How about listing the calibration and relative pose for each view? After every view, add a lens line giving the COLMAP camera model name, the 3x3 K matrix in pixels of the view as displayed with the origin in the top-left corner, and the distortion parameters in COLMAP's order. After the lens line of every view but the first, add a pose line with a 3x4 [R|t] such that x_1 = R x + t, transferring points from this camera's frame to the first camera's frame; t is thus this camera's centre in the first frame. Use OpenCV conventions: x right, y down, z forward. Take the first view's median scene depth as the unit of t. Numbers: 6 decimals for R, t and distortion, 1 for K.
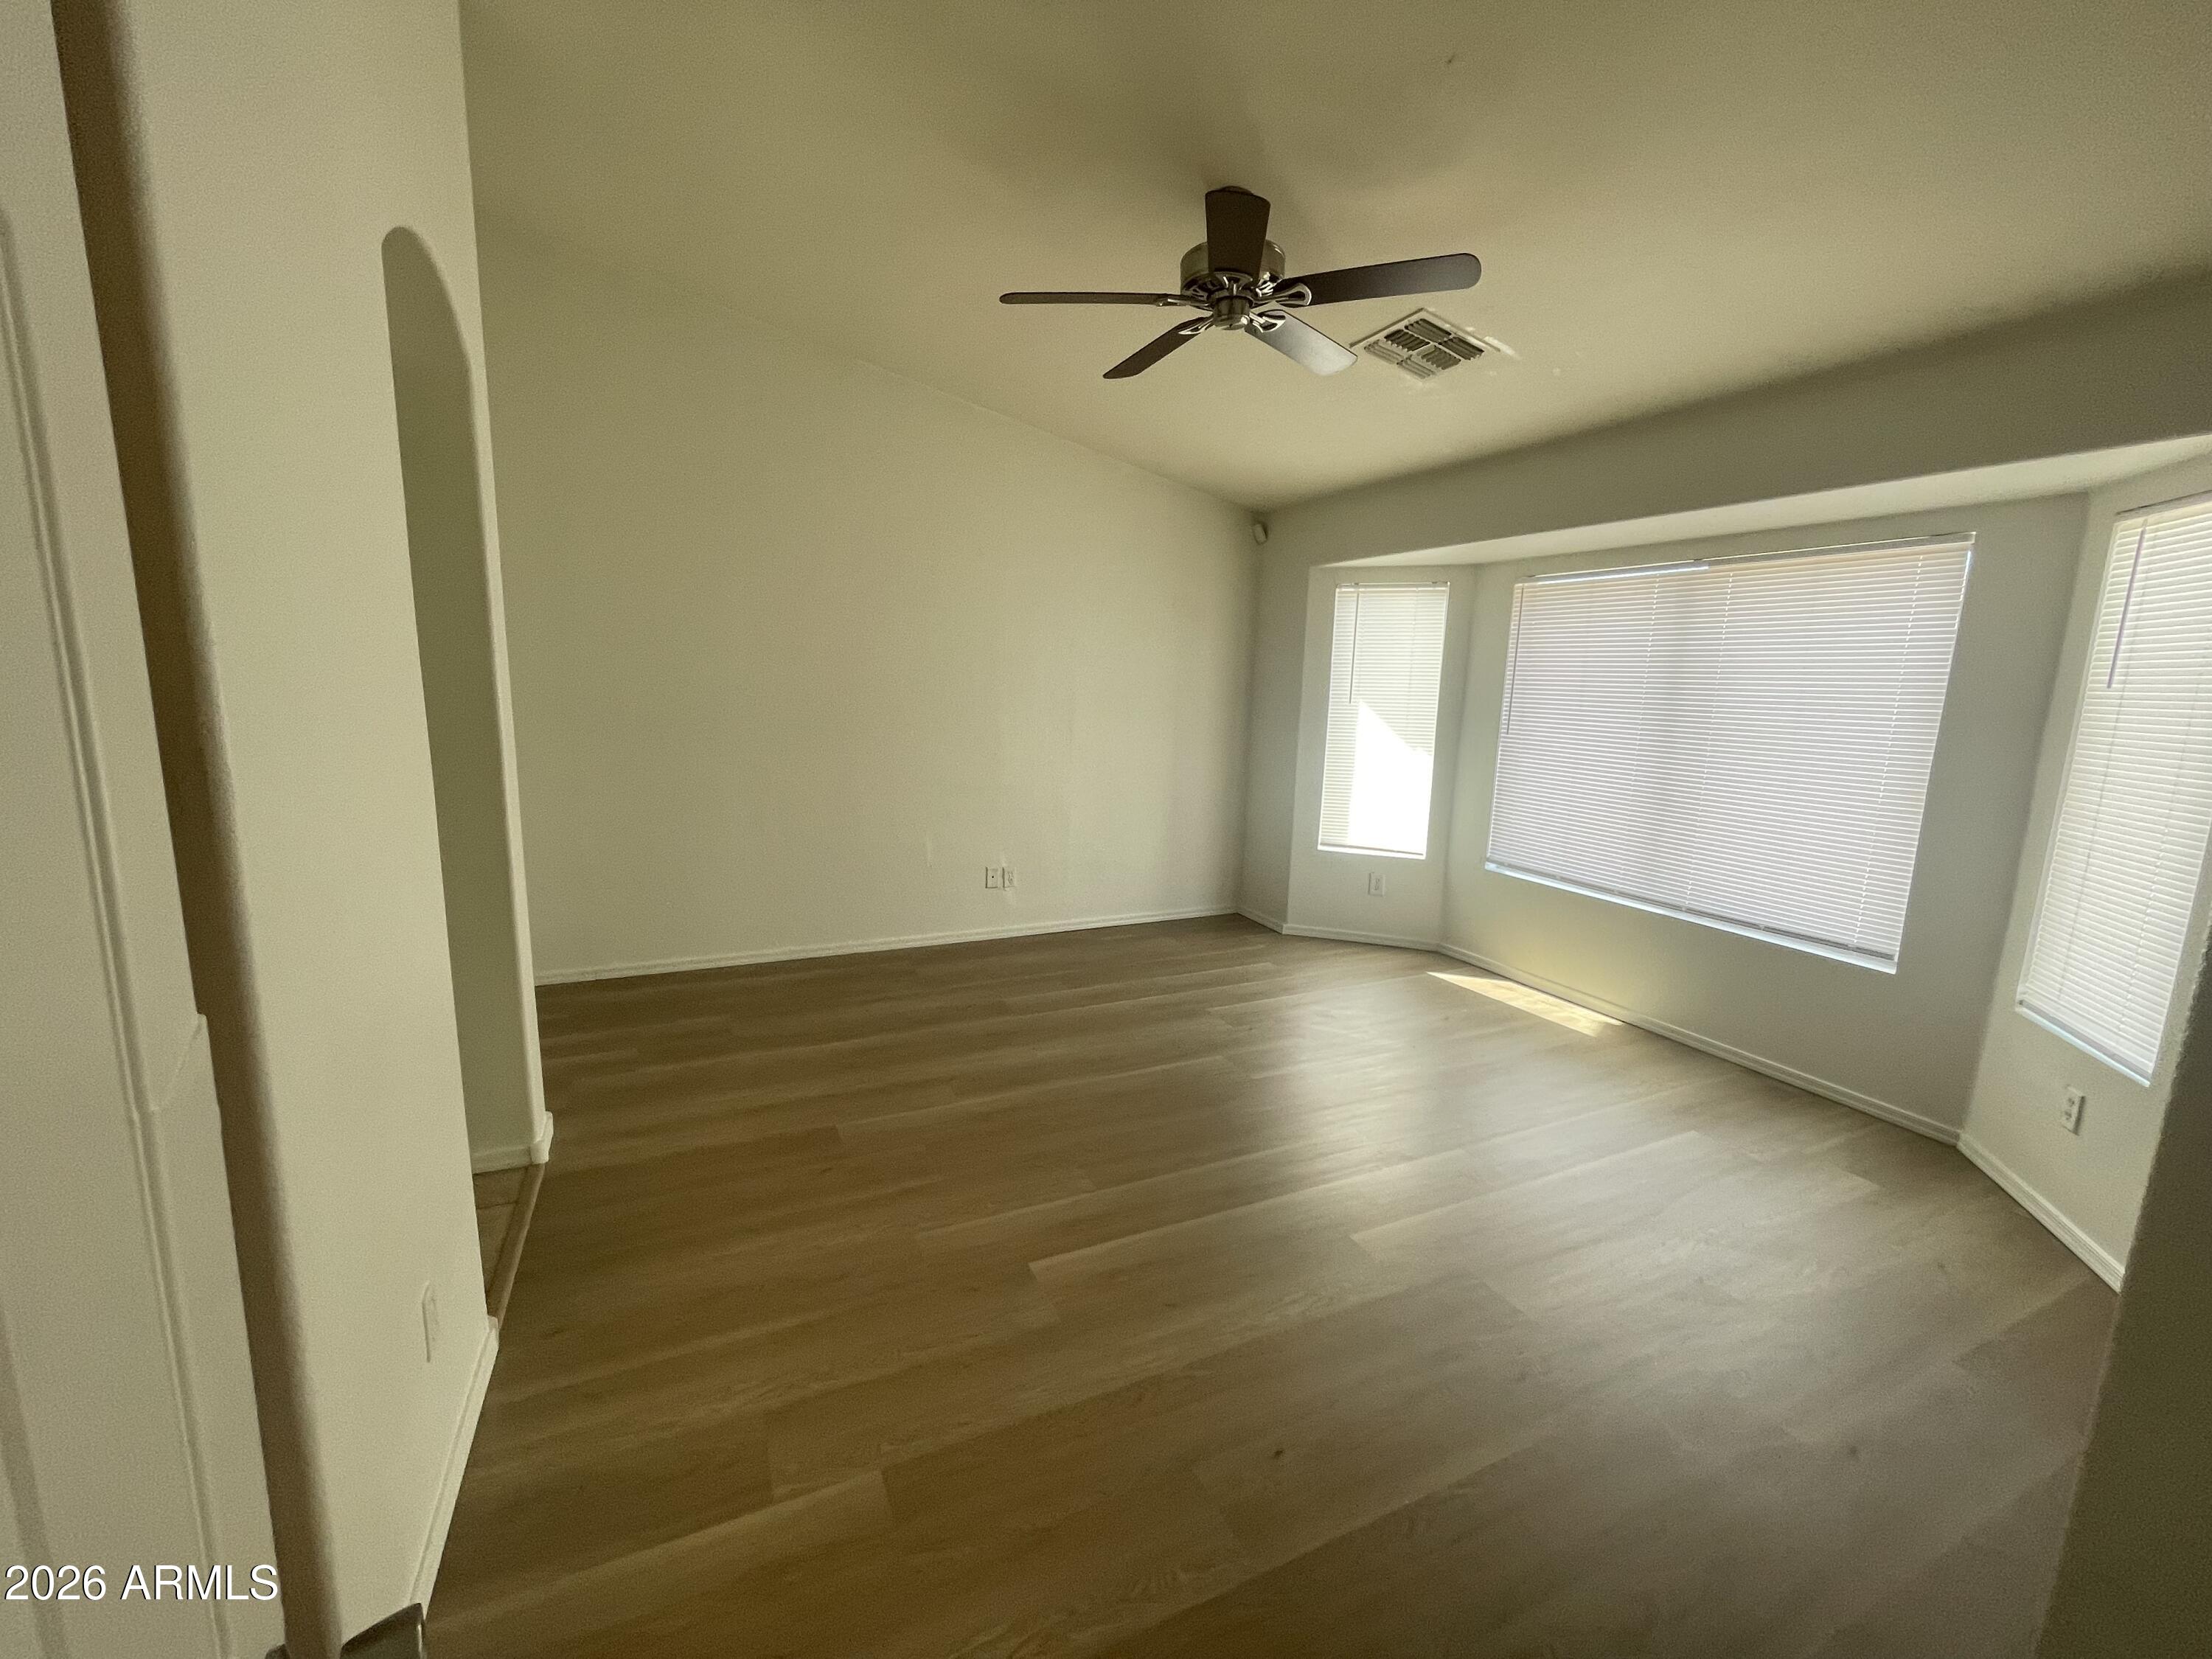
lens RADIAL K [[901.6, 0, 1115.7], [0, 901.6, 828.1], [0, 0, 1]] dist [0.000190, 0.000126]
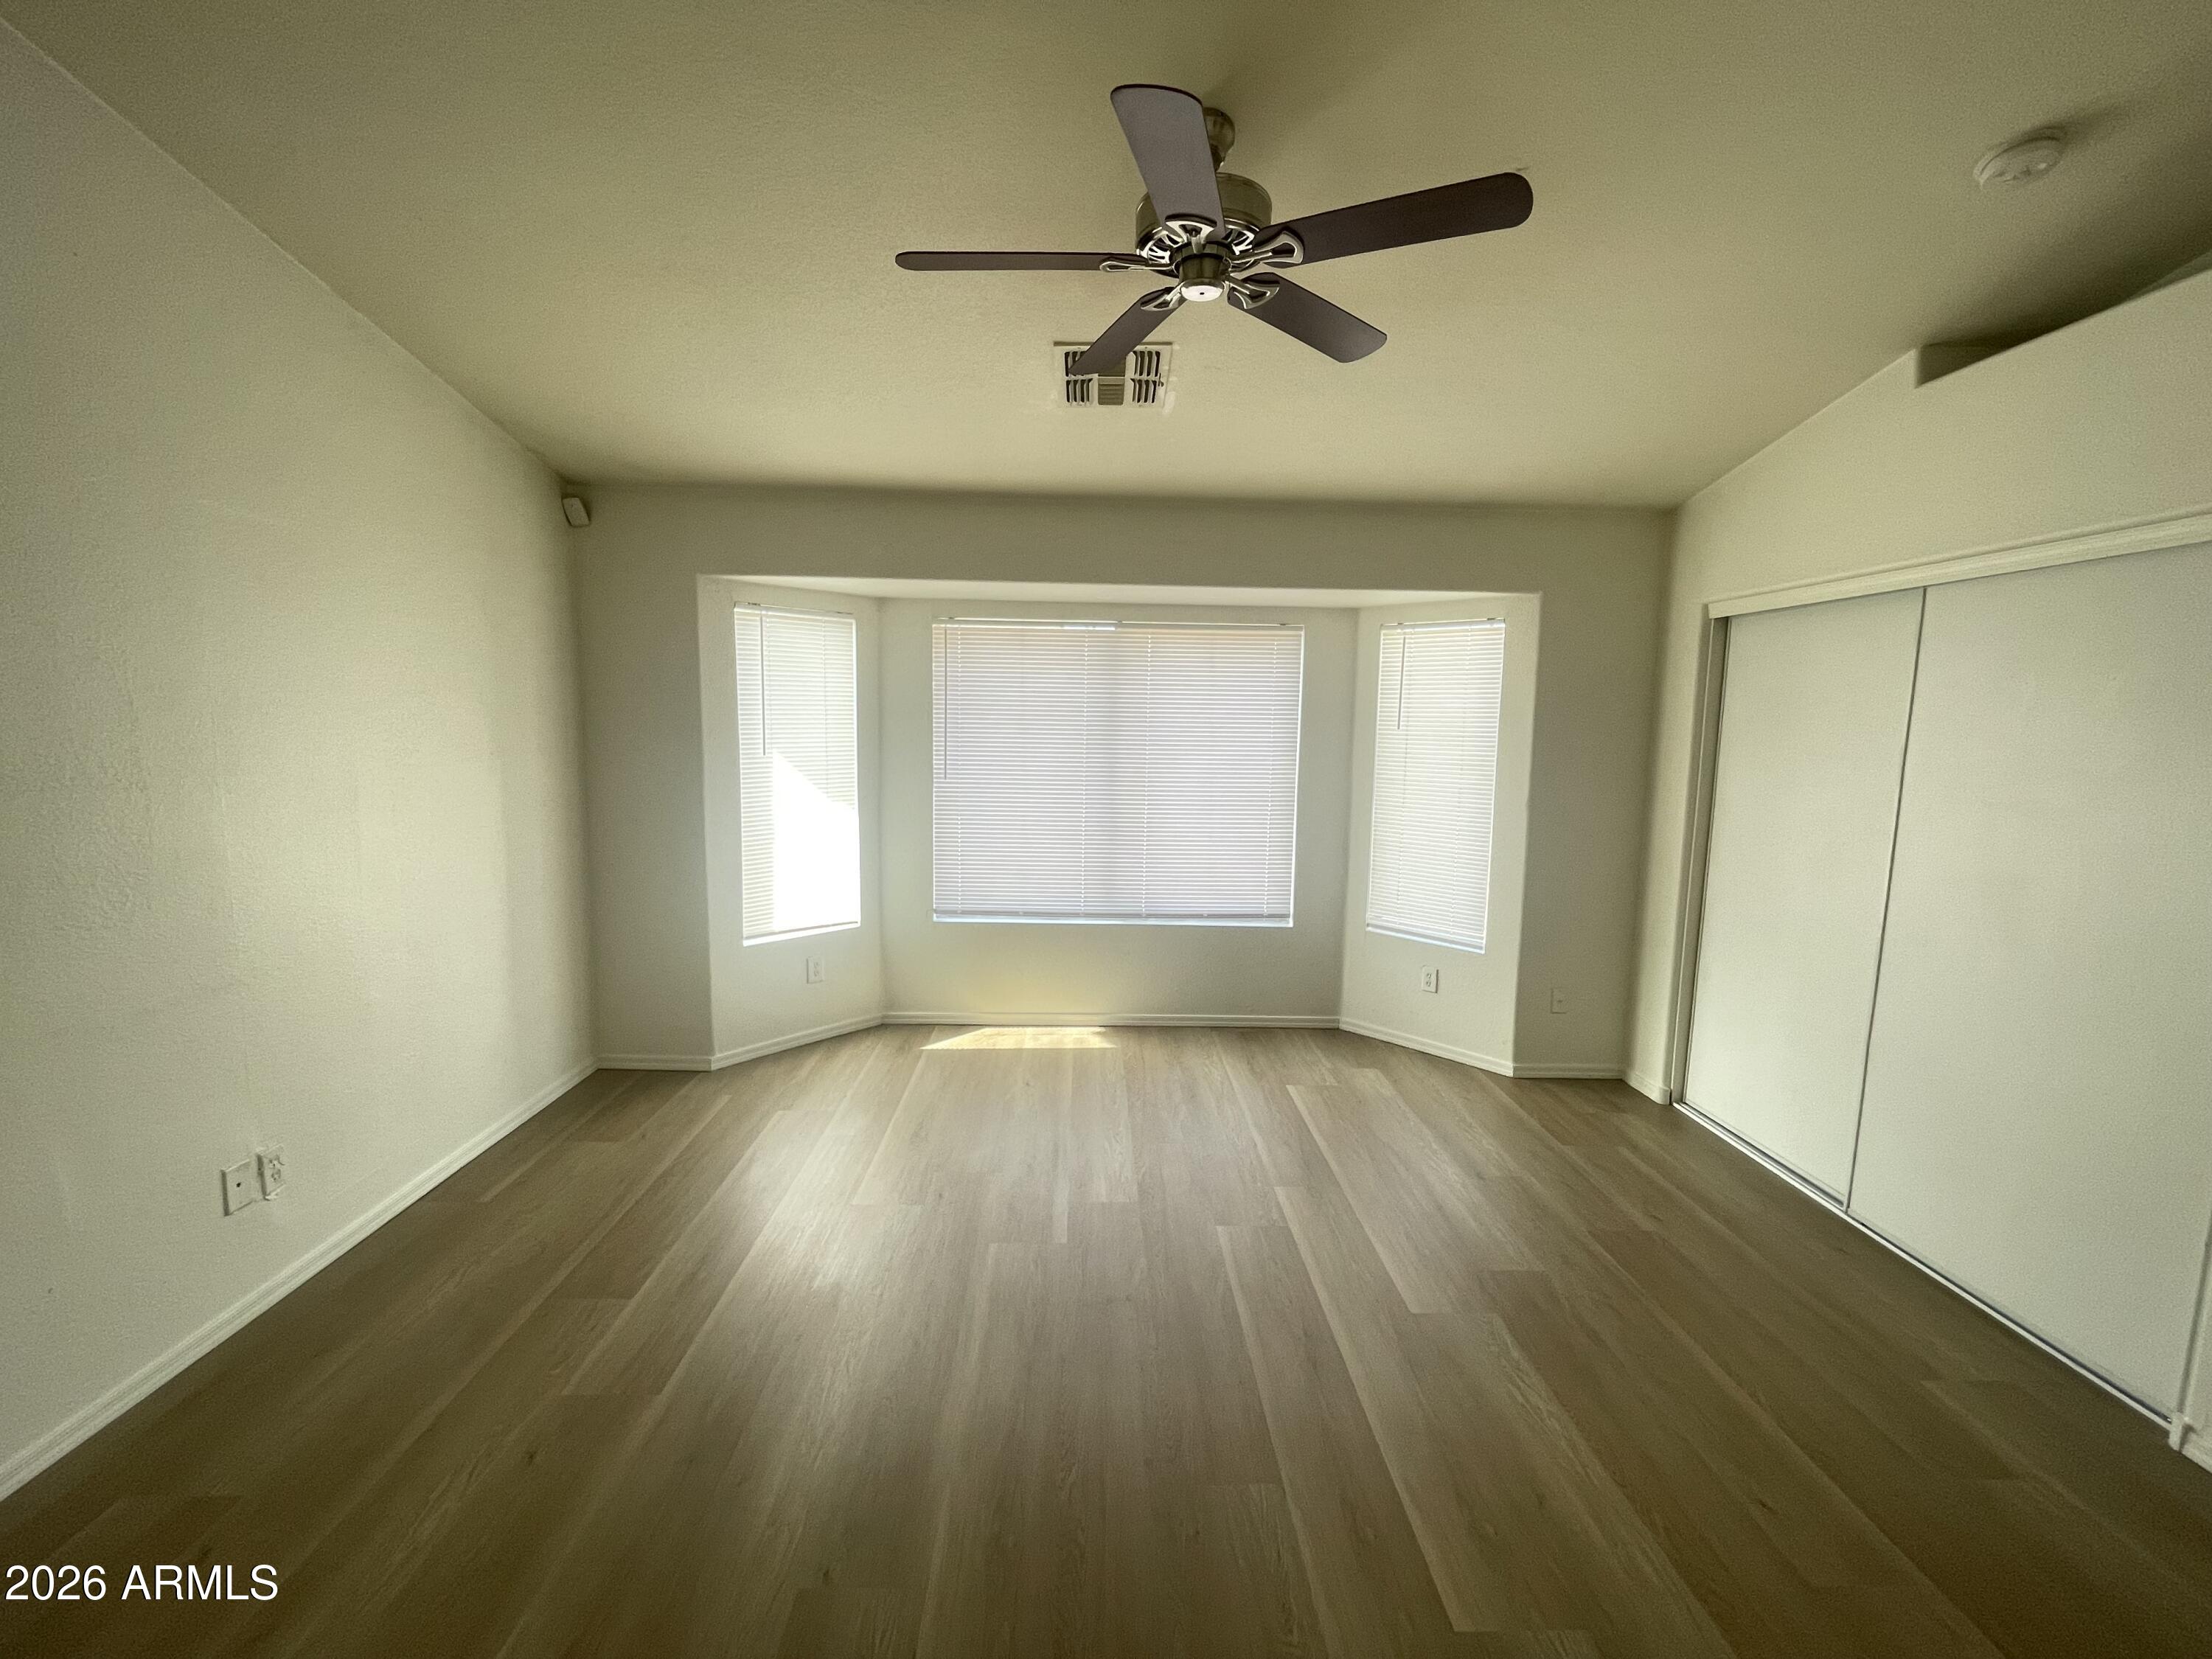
lens RADIAL K [[901.6, 0, 1106.4], [0, 901.6, 830.2], [0, 0, 1]] dist [0.000190, 0.000126]
pose [[0.413809, -0.132157, 0.900720, -0.369472], [0.145116, 0.986331, 0.078049, -0.100751], [-0.898723, 0.098412, 0.427331, 0.441609]]
